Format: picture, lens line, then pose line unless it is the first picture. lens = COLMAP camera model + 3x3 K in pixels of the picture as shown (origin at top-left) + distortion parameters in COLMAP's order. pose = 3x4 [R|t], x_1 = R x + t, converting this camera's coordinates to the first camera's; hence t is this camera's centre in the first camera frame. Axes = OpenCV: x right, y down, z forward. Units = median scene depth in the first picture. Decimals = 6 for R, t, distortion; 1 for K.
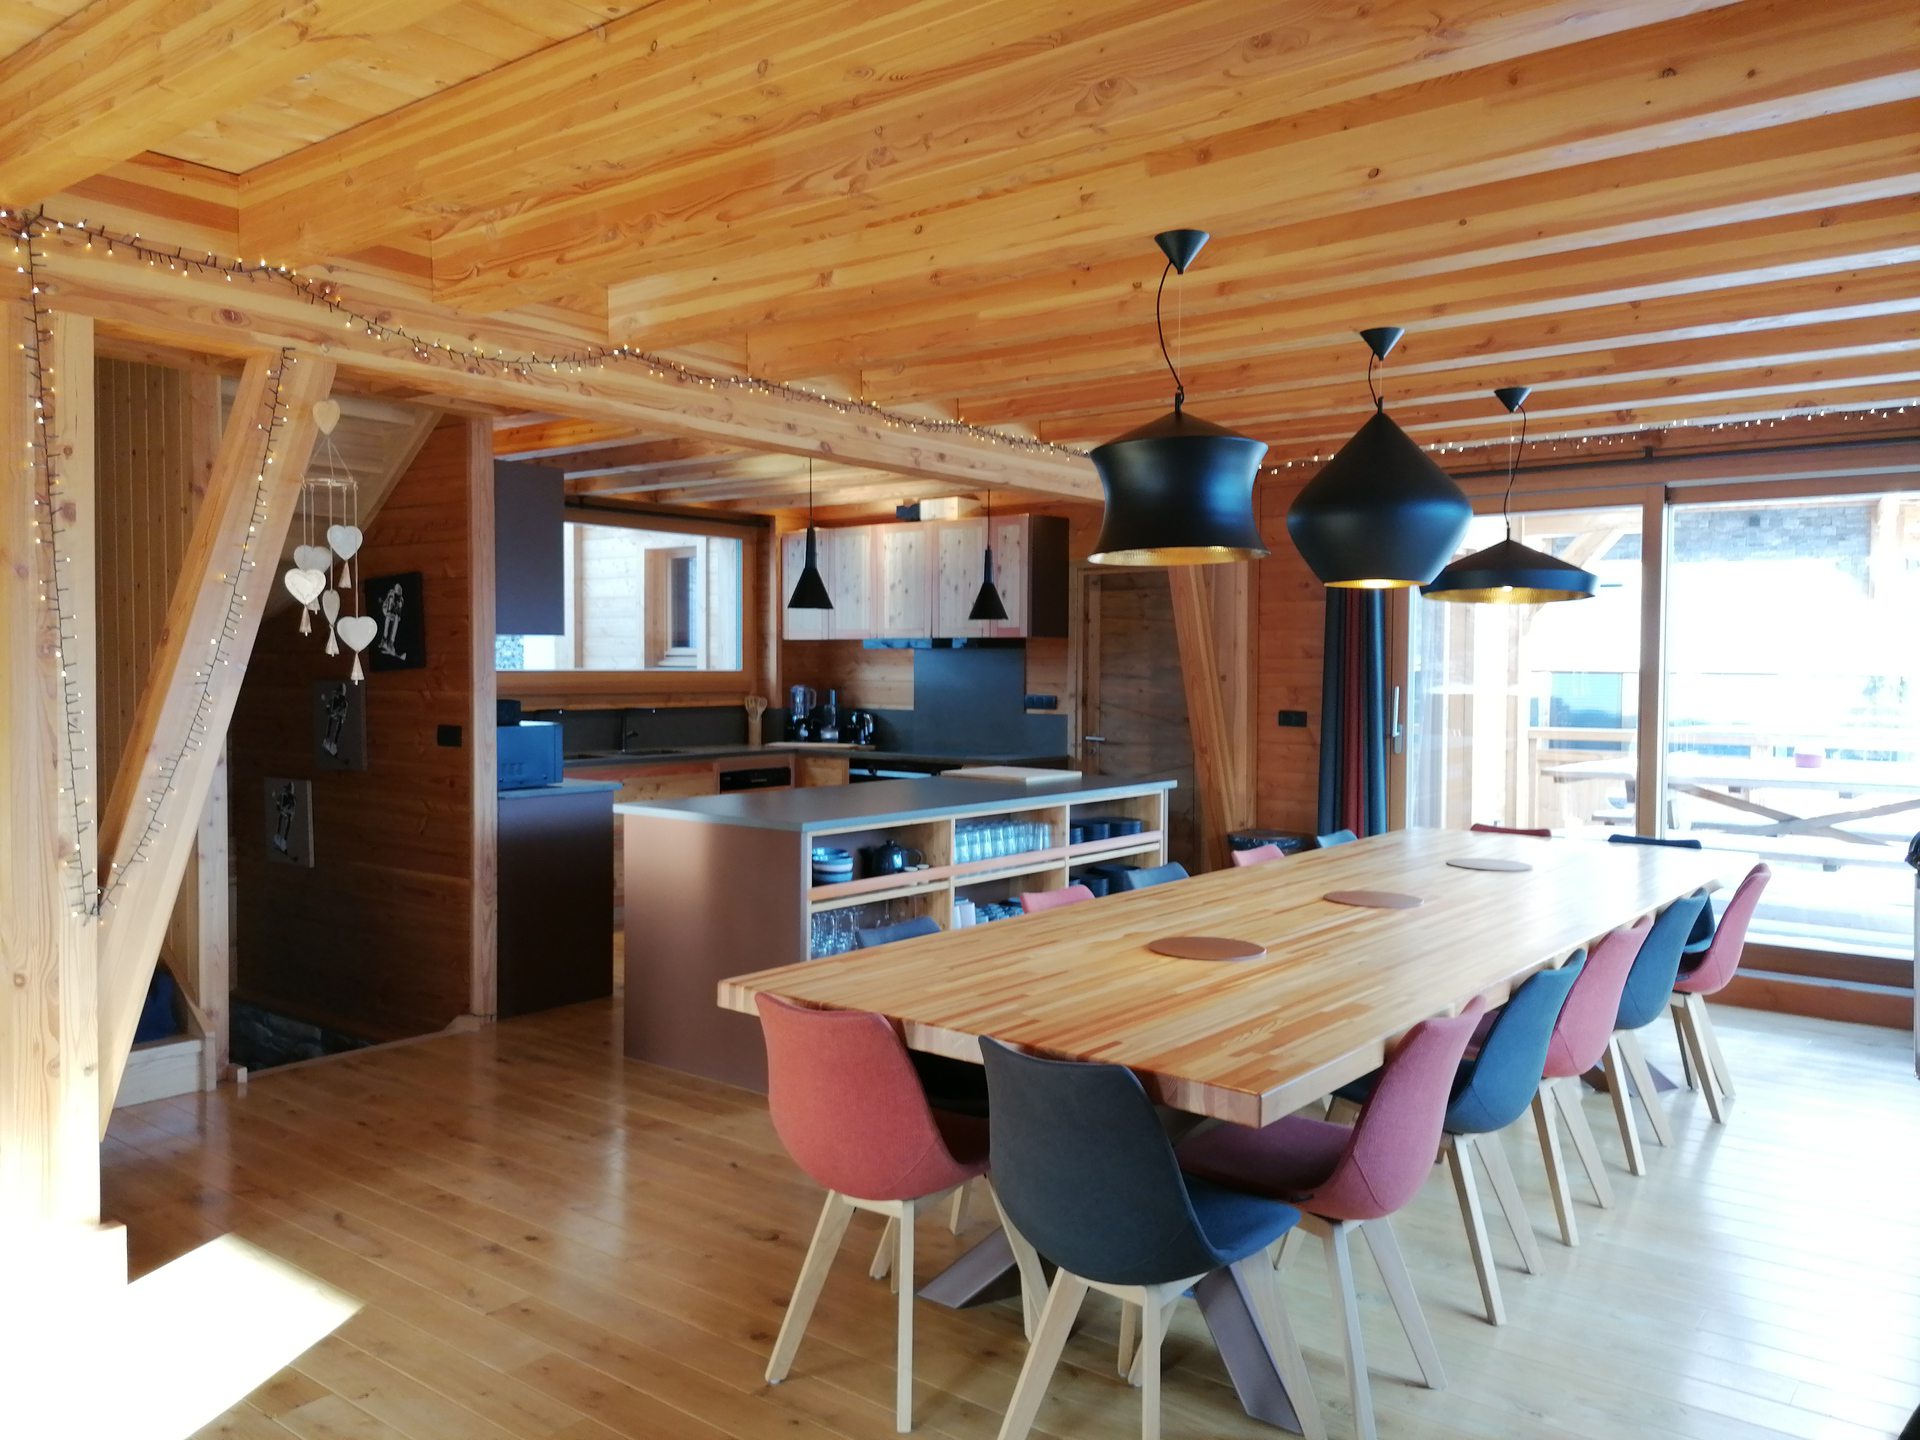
lens RADIAL K [[1433.7, 0, 954.5], [0, 1433.7, 714.2], [0, 0, 1]] dist [0.109292, -0.144576]
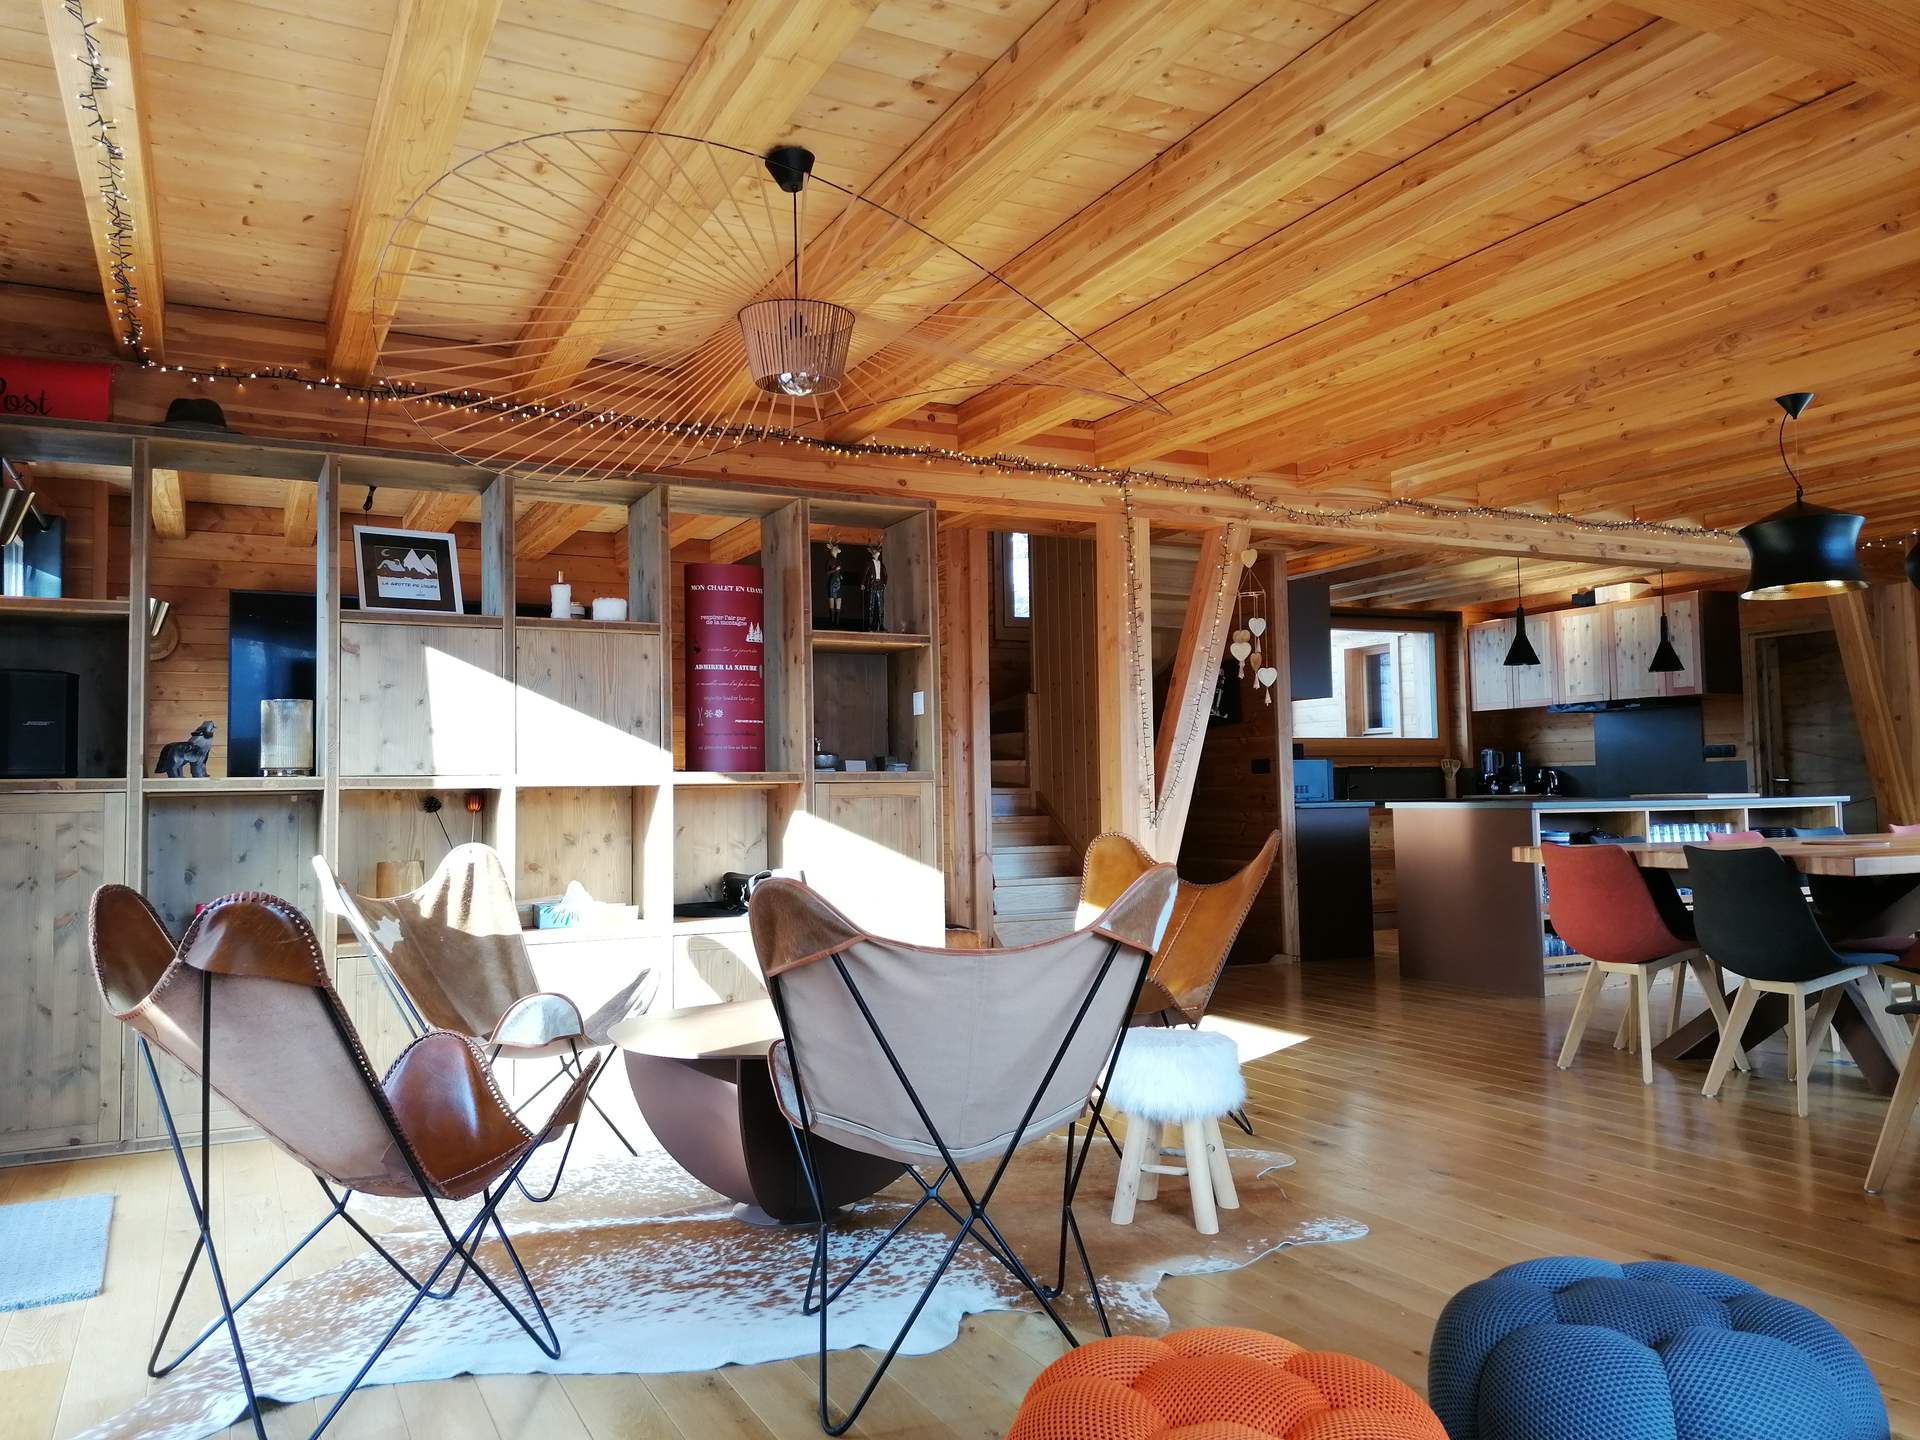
lens RADIAL K [[1433.7, 0, 954.5], [0, 1433.7, 714.2], [0, 0, 1]] dist [0.109292, -0.144576]
pose [[0.911130, -0.046499, -0.409488, -0.031958], [0.009808, 0.995780, -0.091251, 0.114340], [0.412003, 0.079125, 0.907740, -0.585429]]
